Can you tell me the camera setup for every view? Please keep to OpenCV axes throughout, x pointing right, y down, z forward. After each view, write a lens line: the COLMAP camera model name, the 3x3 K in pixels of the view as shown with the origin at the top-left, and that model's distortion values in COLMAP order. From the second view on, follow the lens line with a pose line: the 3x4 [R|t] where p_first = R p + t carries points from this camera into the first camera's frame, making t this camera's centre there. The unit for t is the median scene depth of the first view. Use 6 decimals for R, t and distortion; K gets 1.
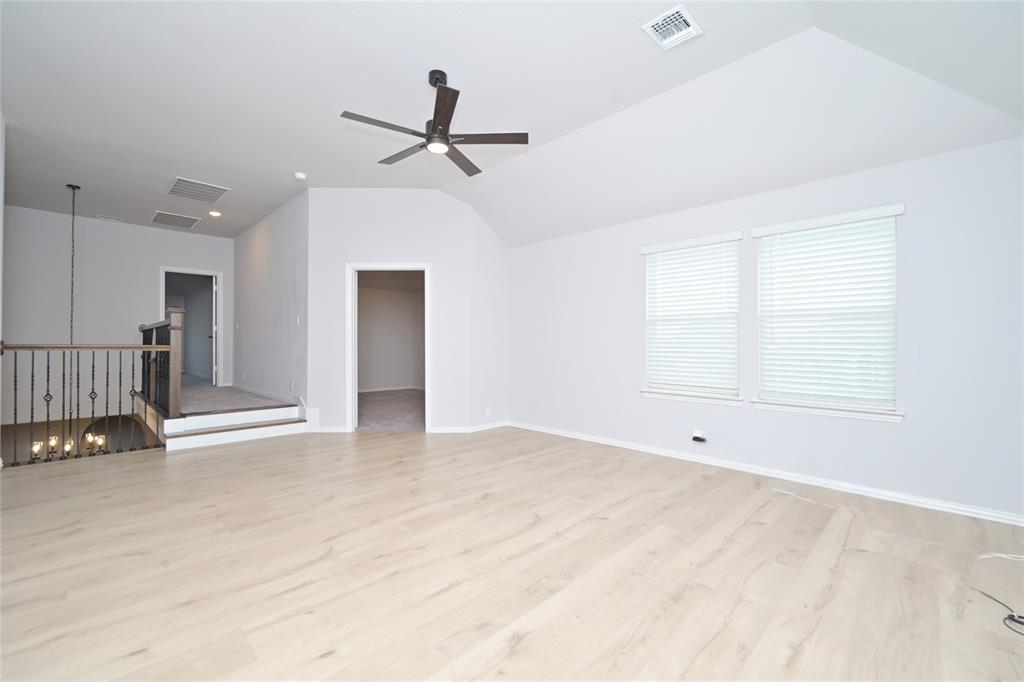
lens RADIAL K [[429.9, 0, 512.0], [0, 429.9, 341.0], [0, 0, 1]] dist [-0.000456, 0.000229]
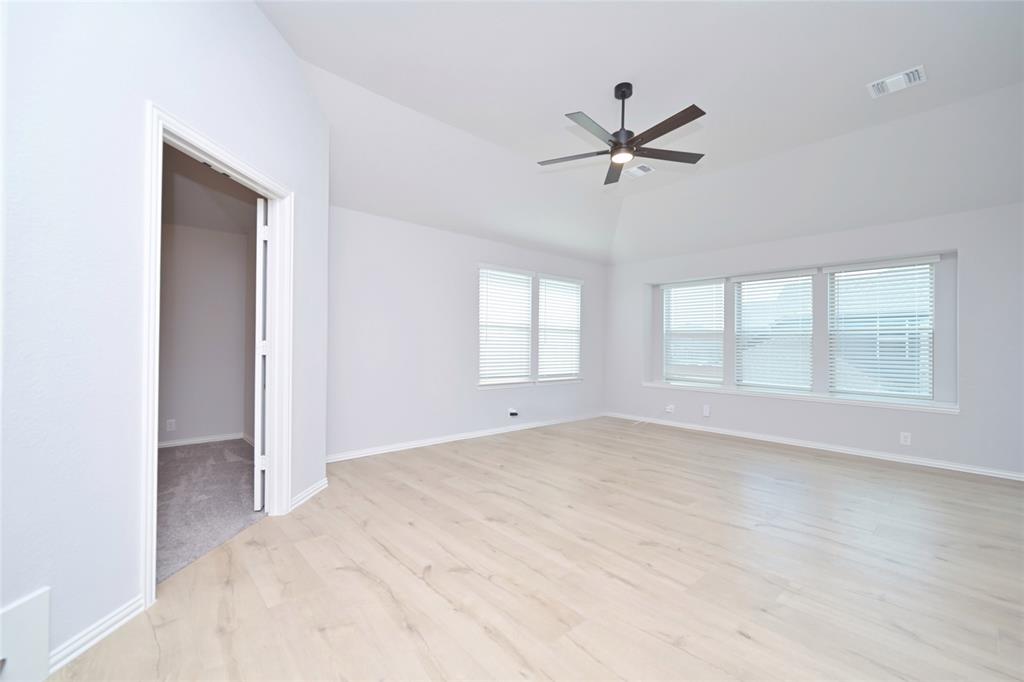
lens RADIAL K [[424.3, 0, 512.0], [0, 424.3, 341.0], [0, 0, 1]] dist [-0.001024, -0.000322]
pose [[0.052739, 0.008305, 0.998574, -1.168662], [-0.017676, 0.999817, -0.007382, 0.002958], [-0.998452, -0.017261, 0.052877, 1.170382]]
